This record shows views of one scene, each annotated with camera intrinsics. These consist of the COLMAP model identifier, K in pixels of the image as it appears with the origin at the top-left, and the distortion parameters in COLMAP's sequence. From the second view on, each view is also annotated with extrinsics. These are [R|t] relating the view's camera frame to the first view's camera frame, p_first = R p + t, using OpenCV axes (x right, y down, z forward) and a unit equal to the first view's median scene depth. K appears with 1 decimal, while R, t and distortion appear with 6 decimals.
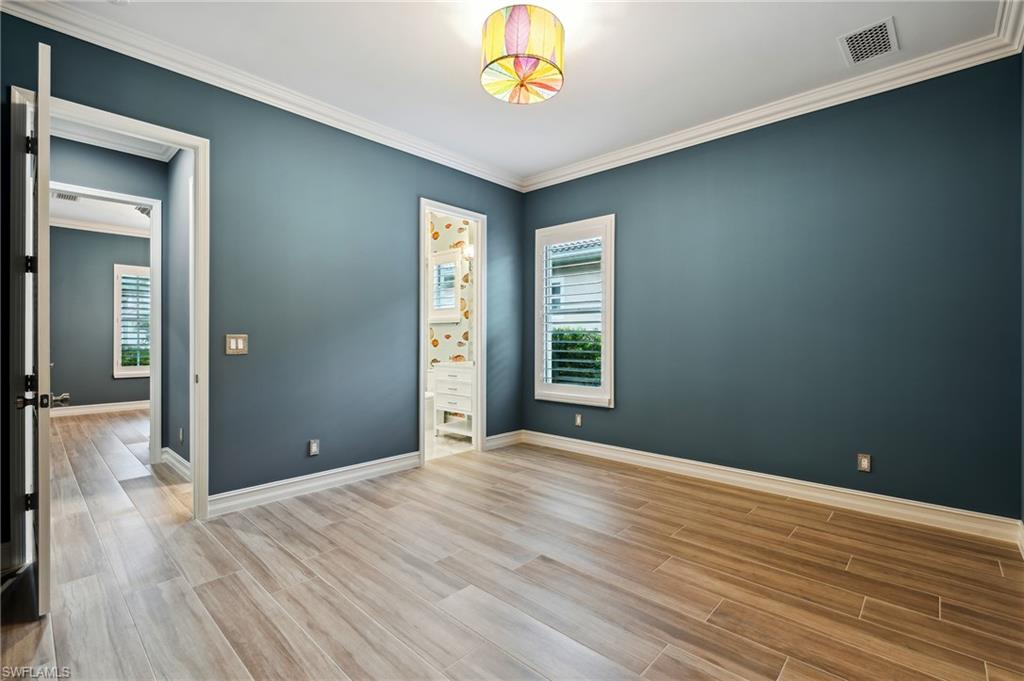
lens RADIAL K [[469.9, 0, 514.0], [0, 469.9, 339.2], [0, 0, 1]] dist [-0.007846, 0.002919]
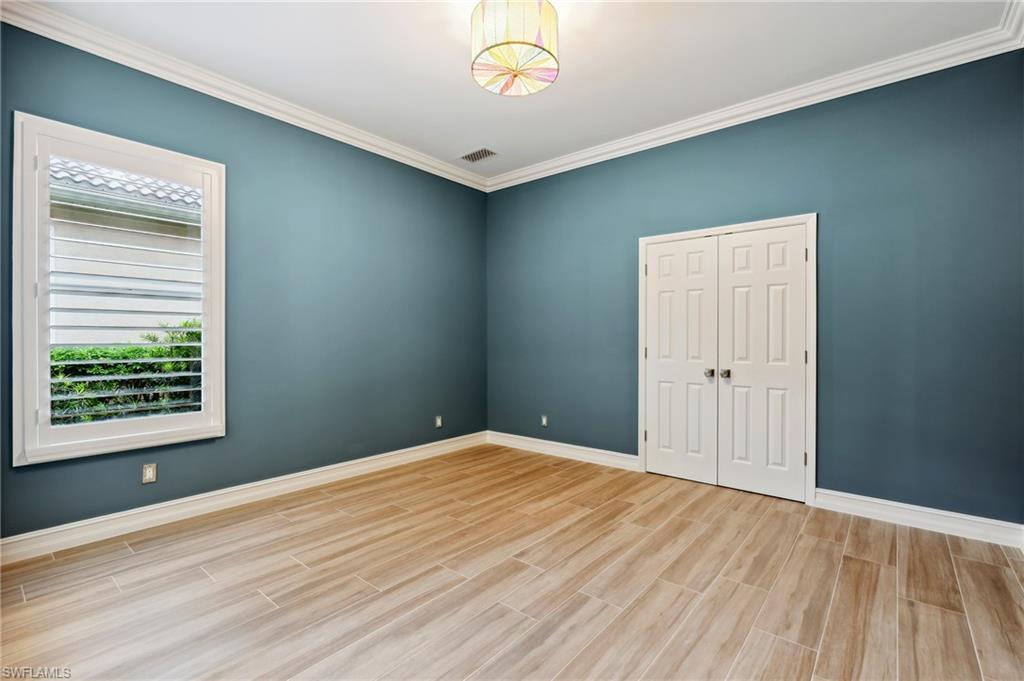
lens RADIAL K [[469.9, 0, 517.7], [0, 469.9, 338.3], [0, 0, 1]] dist [-0.007846, 0.002919]
pose [[-0.075065, -0.003295, 0.997173, -0.808096], [0.002018, 0.999992, 0.003456, -0.006378], [-0.997177, 0.002271, -0.075058, 0.917703]]
